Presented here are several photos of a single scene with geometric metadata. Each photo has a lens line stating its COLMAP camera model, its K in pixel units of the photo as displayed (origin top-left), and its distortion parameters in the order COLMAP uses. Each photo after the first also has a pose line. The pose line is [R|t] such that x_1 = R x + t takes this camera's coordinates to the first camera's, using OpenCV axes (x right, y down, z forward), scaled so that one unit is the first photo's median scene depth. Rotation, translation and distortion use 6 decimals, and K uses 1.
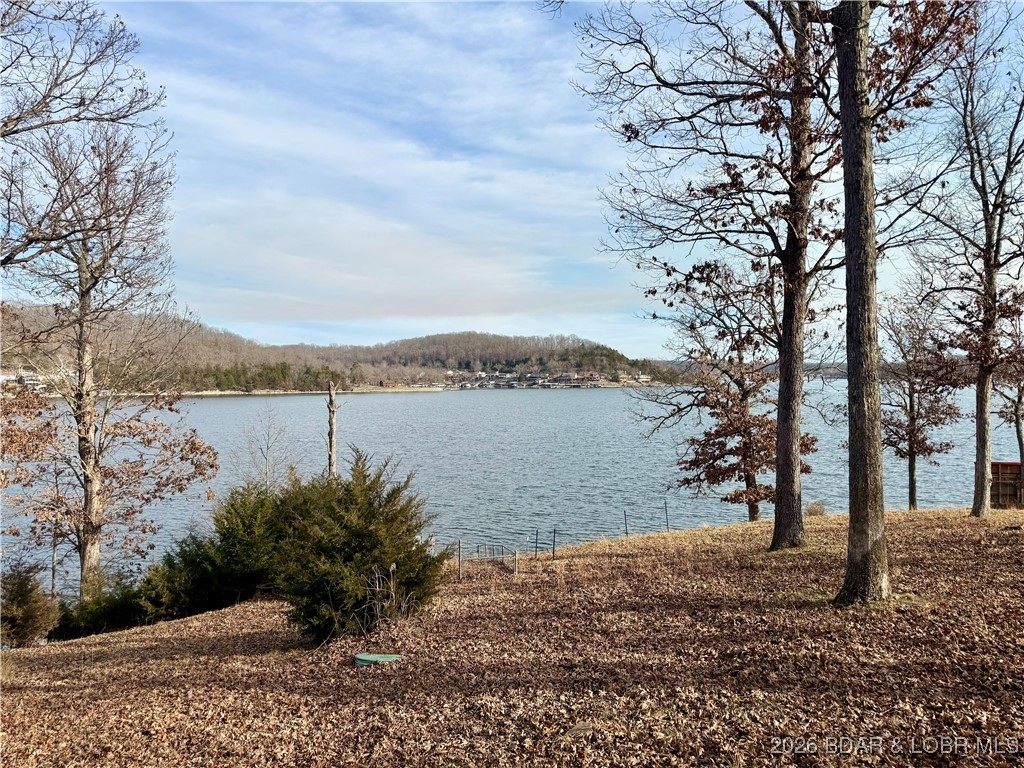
lens RADIAL K [[715.1, 0, 508.3], [0, 715.1, 388.9], [0, 0, 1]] dist [0.101277, -0.126744]
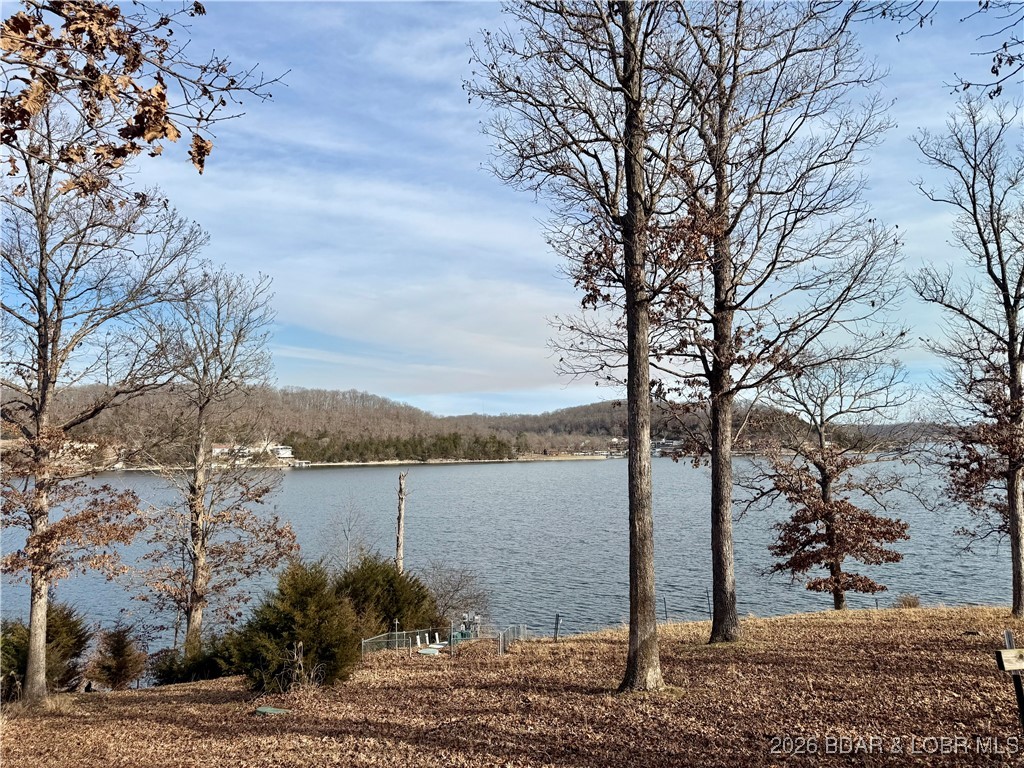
lens RADIAL K [[715.1, 0, 515.7], [0, 715.1, 385.9], [0, 0, 1]] dist [0.089167, -0.117495]
pose [[0.974632, -0.027398, -0.222131, 0.144992], [0.005658, 0.995178, -0.097922, -0.025731], [0.223742, 0.094181, 0.970087, -0.070039]]
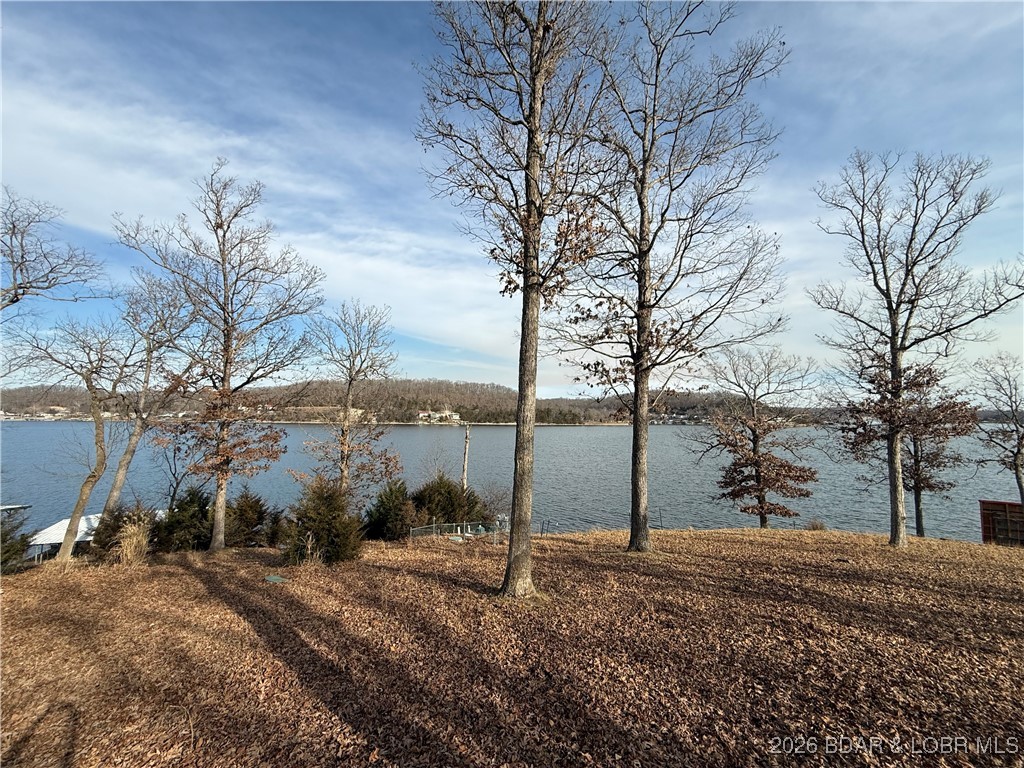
lens RADIAL K [[406.8, 0, 510.5], [0, 406.8, 384.2], [0, 0, 1]] dist [-0.000465, 0.000156]
pose [[0.917642, -0.017782, -0.397009, 0.210219], [-0.019798, 0.995713, -0.090358, -0.018017], [0.396914, 0.090776, 0.913356, 0.046538]]
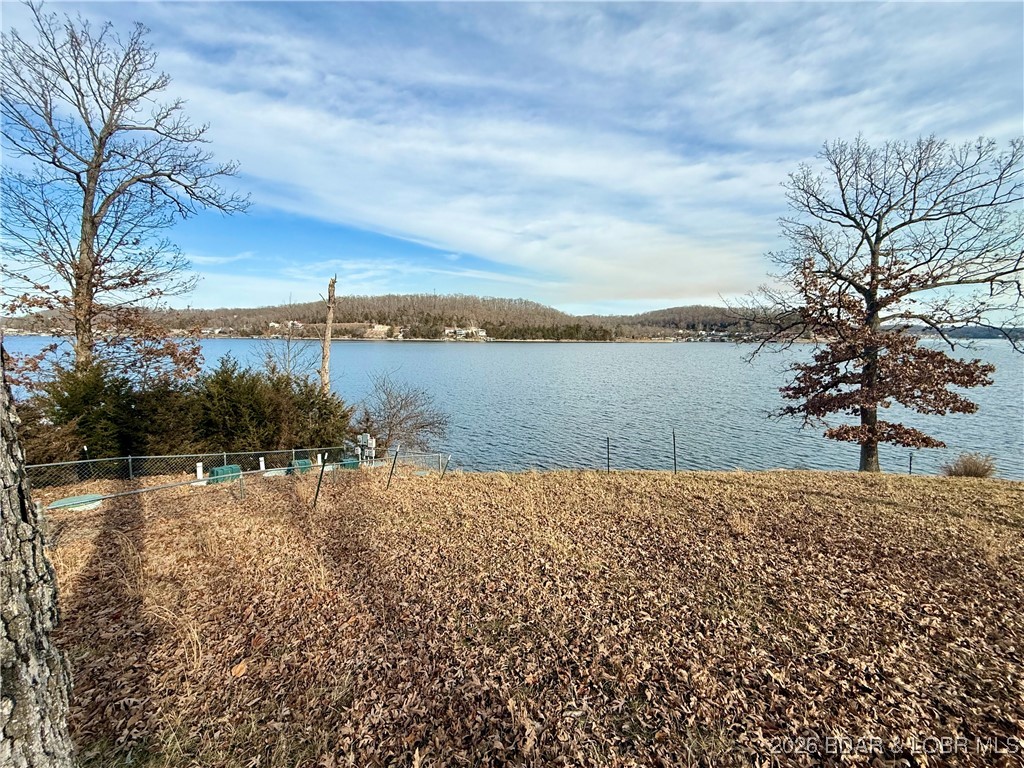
lens RADIAL K [[406.8, 0, 510.5], [0, 406.8, 384.2], [0, 0, 1]] dist [-0.000465, 0.000156]
pose [[0.884043, 0.070037, -0.462129, 0.197687], [-0.021261, 0.993712, 0.109928, 0.053311], [0.466922, -0.087355, 0.879973, 0.440353]]
